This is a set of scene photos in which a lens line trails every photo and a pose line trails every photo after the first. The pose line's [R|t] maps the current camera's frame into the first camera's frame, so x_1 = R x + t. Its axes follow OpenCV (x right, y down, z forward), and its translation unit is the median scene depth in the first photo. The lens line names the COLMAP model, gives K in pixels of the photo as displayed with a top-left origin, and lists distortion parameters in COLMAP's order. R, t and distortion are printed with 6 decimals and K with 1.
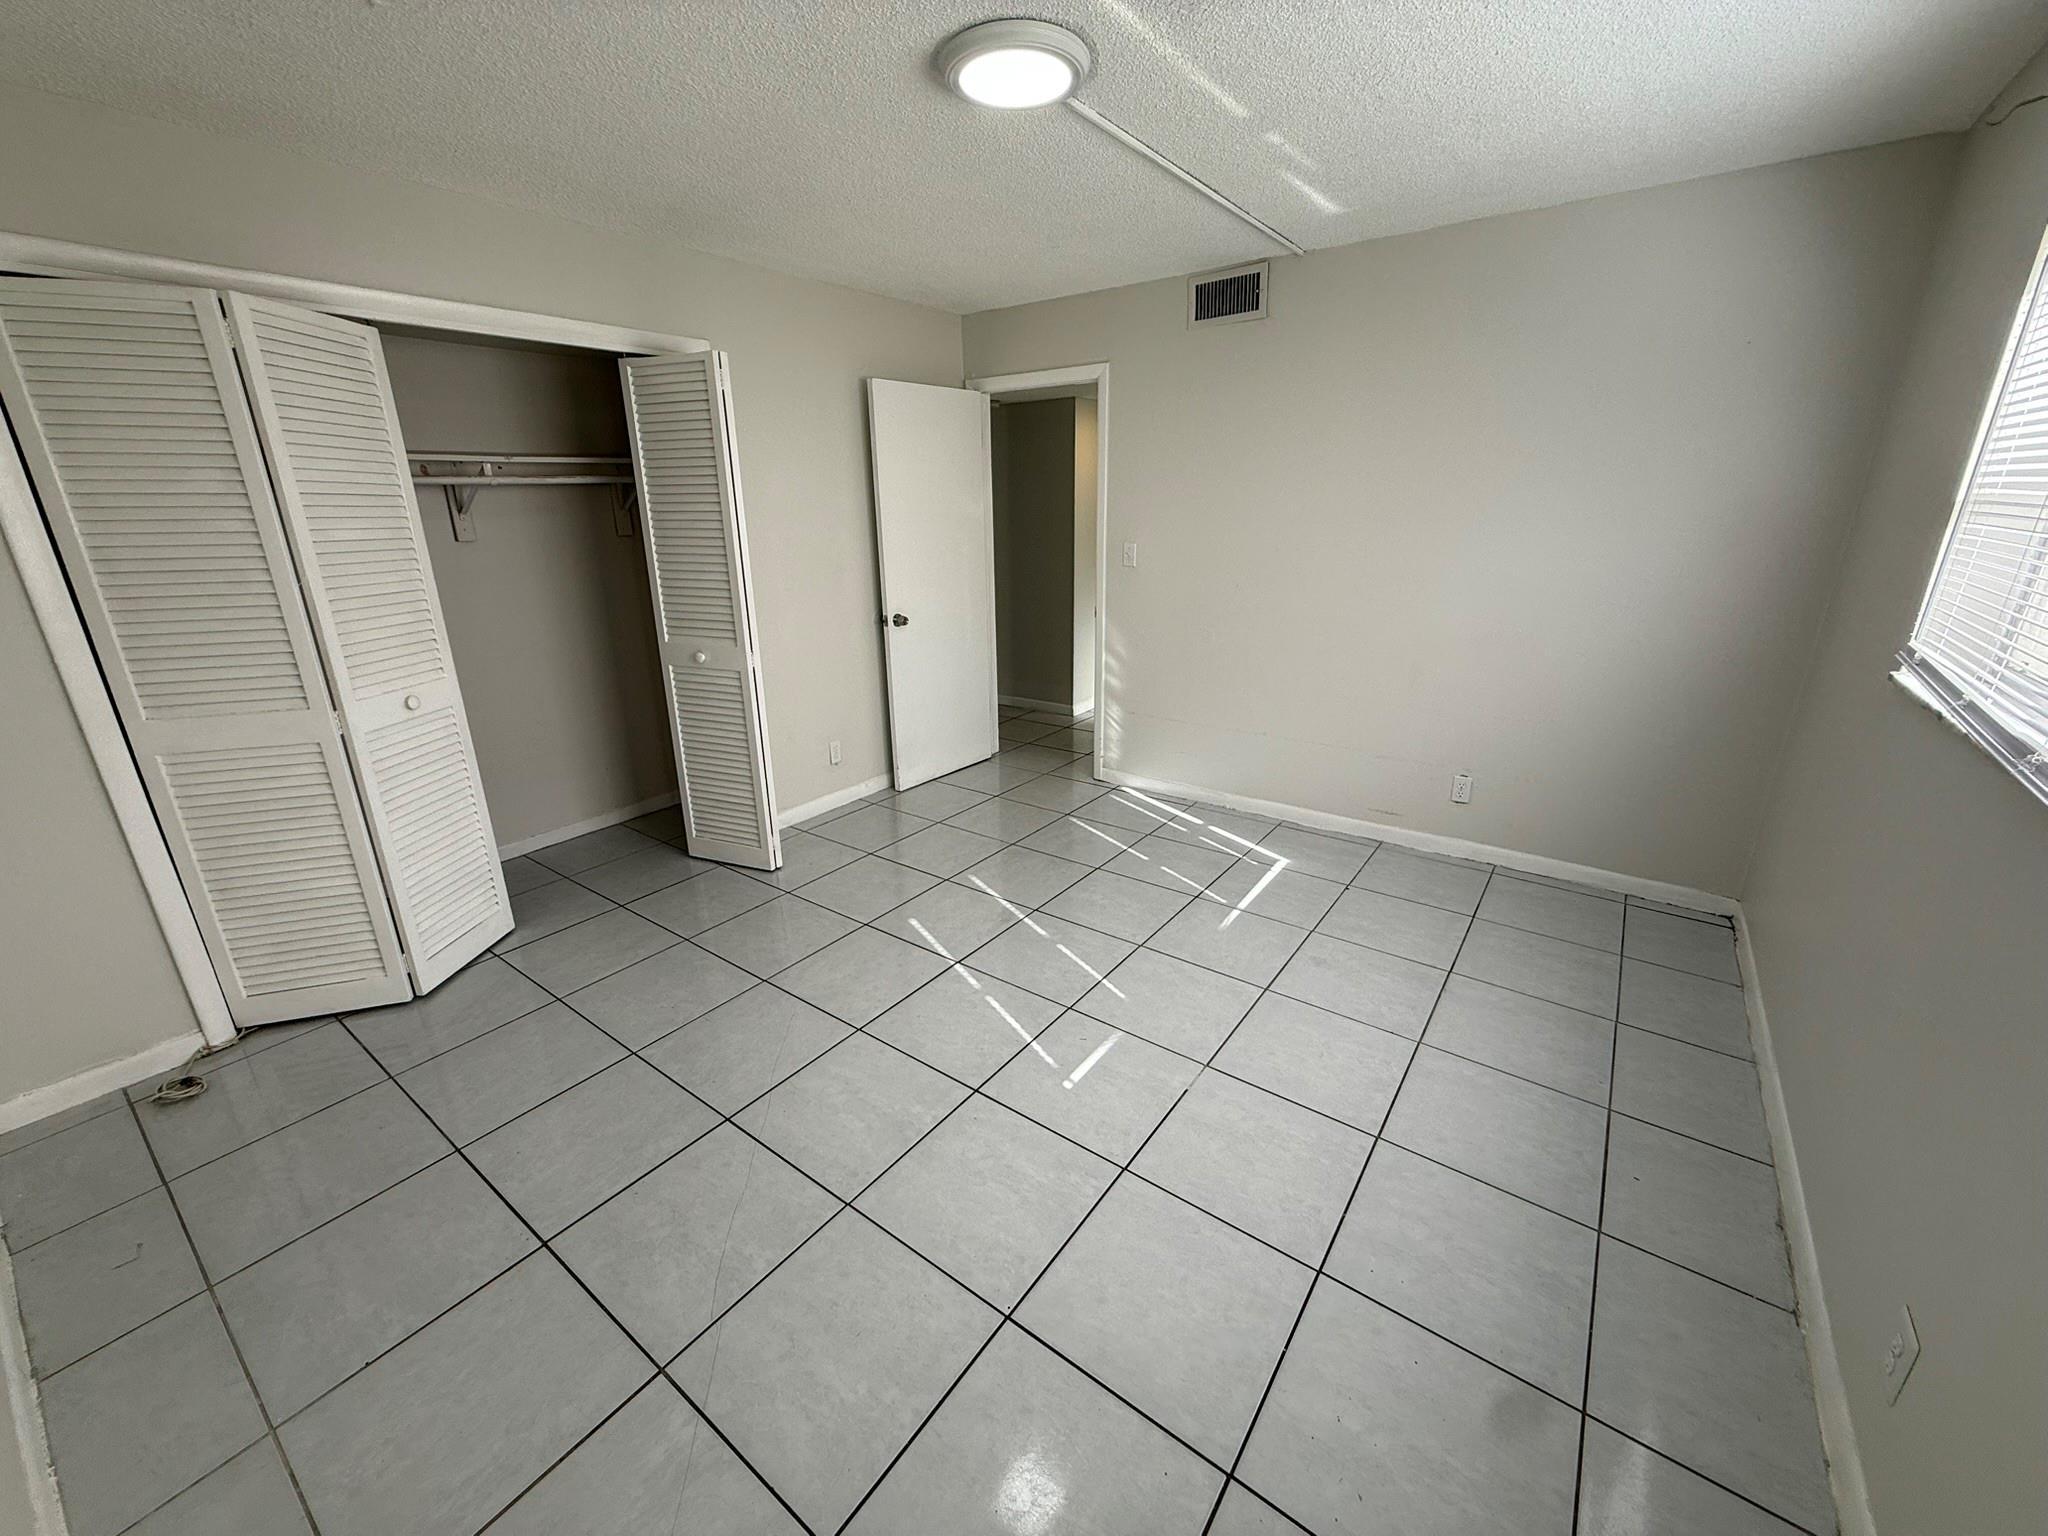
lens RADIAL K [[812.6, 0, 1022.3], [0, 812.6, 764.0], [0, 0, 1]] dist [0.000869, 0.000266]
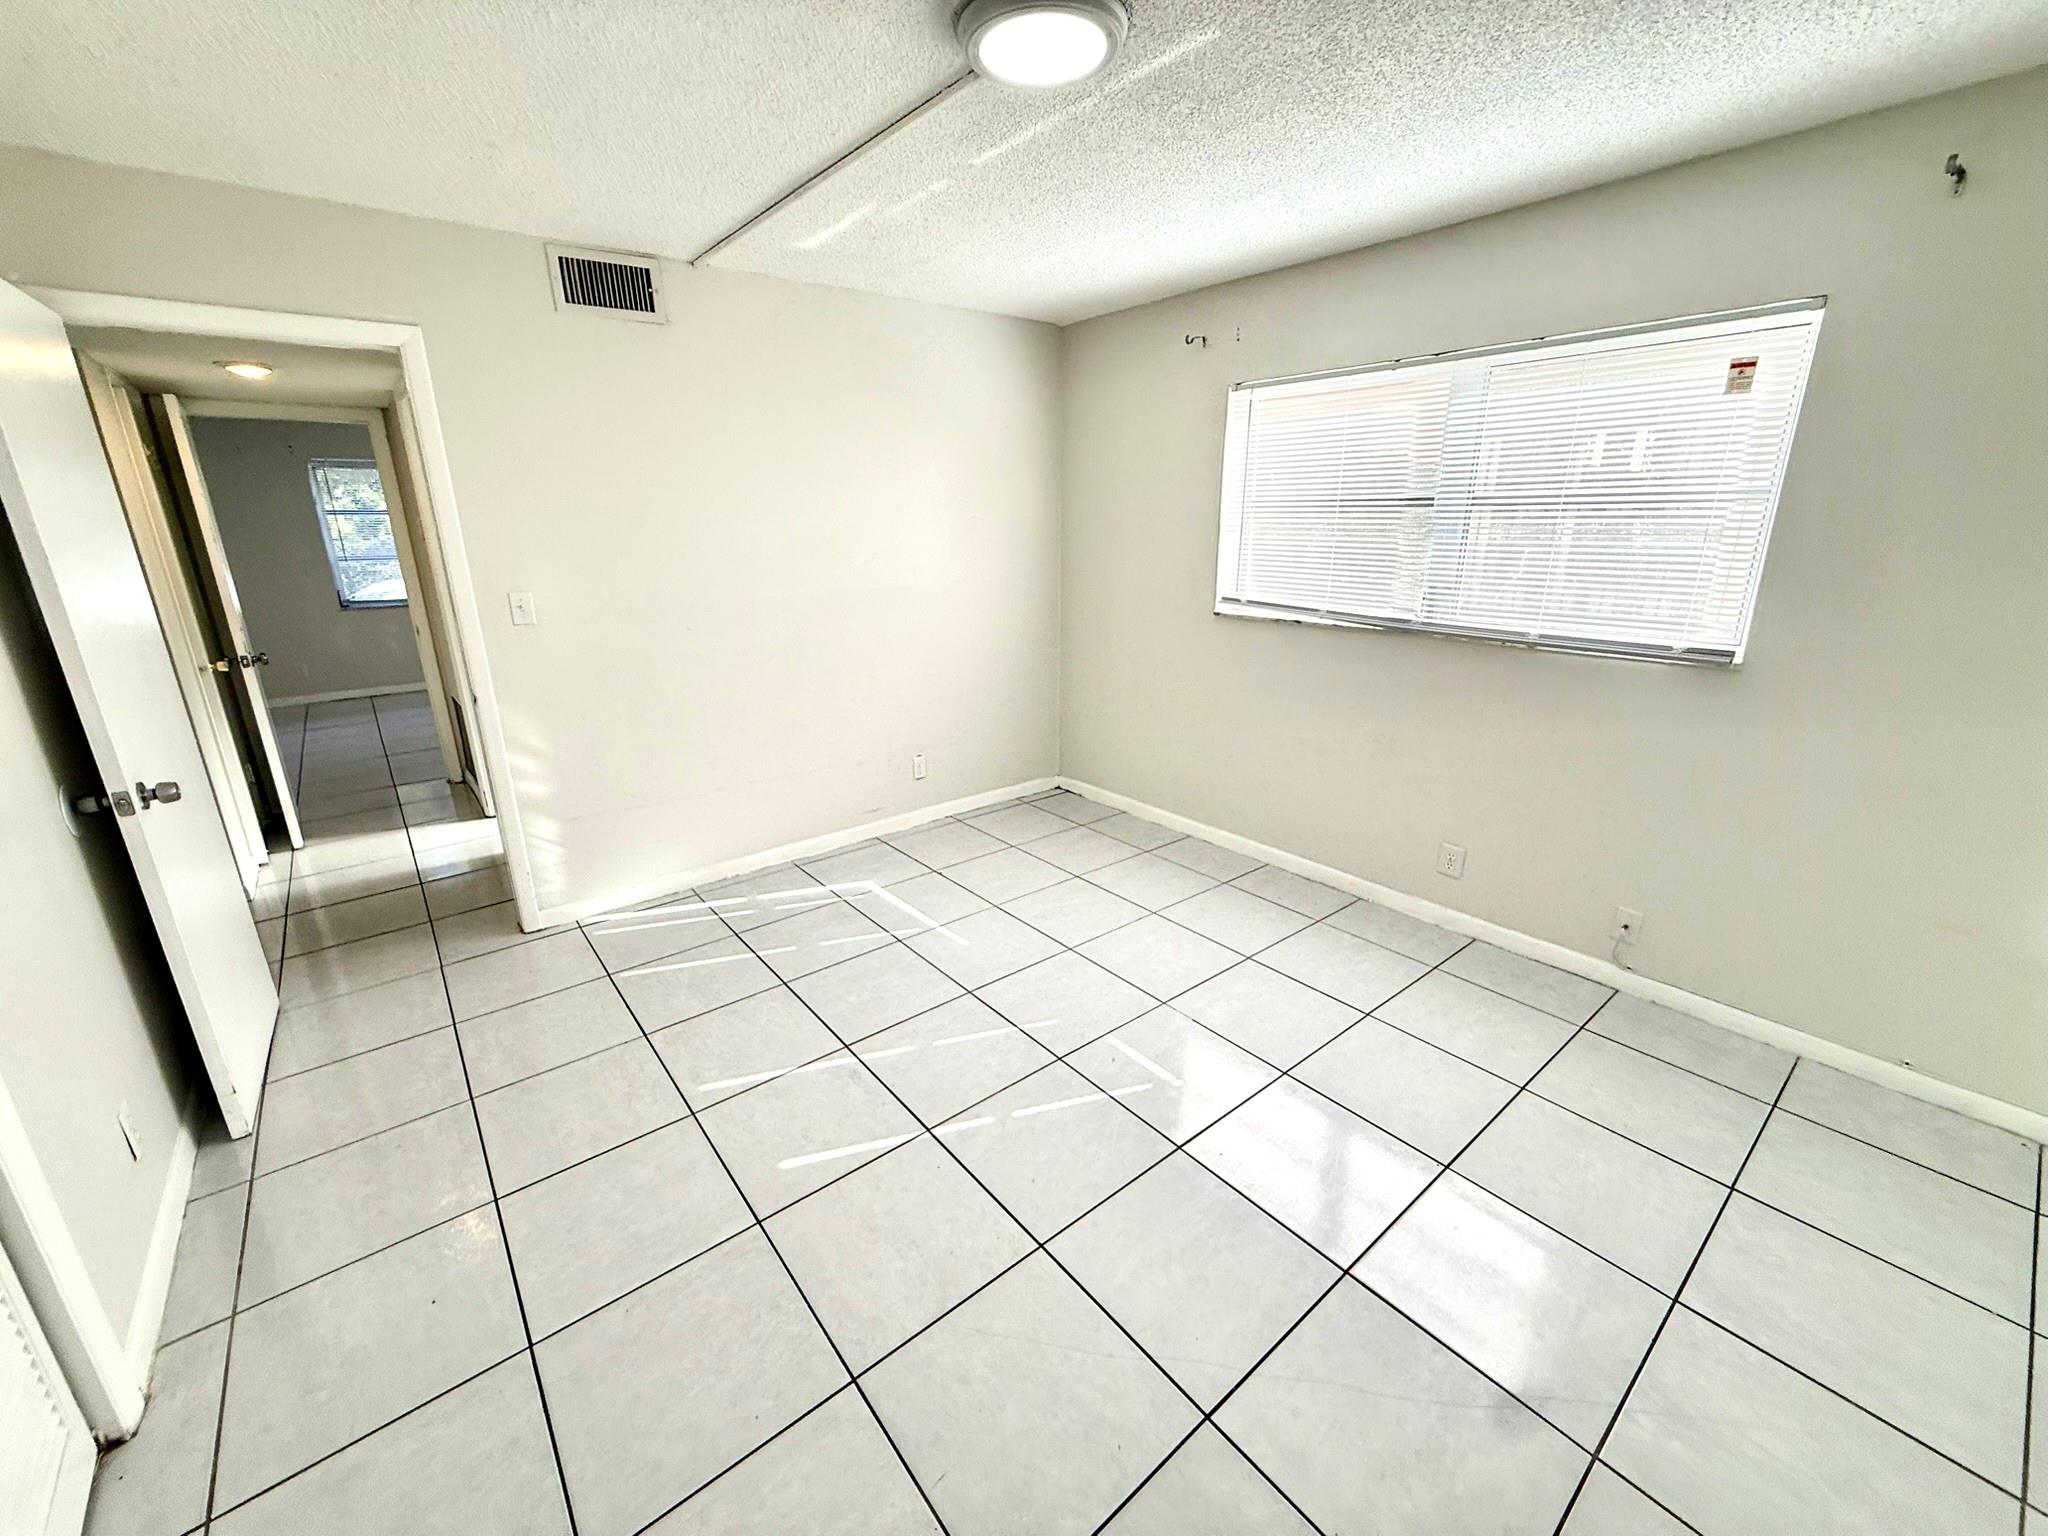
lens RADIAL K [[812.6, 0, 1022.3], [0, 812.6, 764.0], [0, 0, 1]] dist [0.000869, 0.000266]
pose [[0.251101, -0.270794, 0.929311, -0.565603], [0.308480, 0.932399, 0.188342, -0.161226], [-0.917490, 0.239381, 0.317661, 0.505539]]
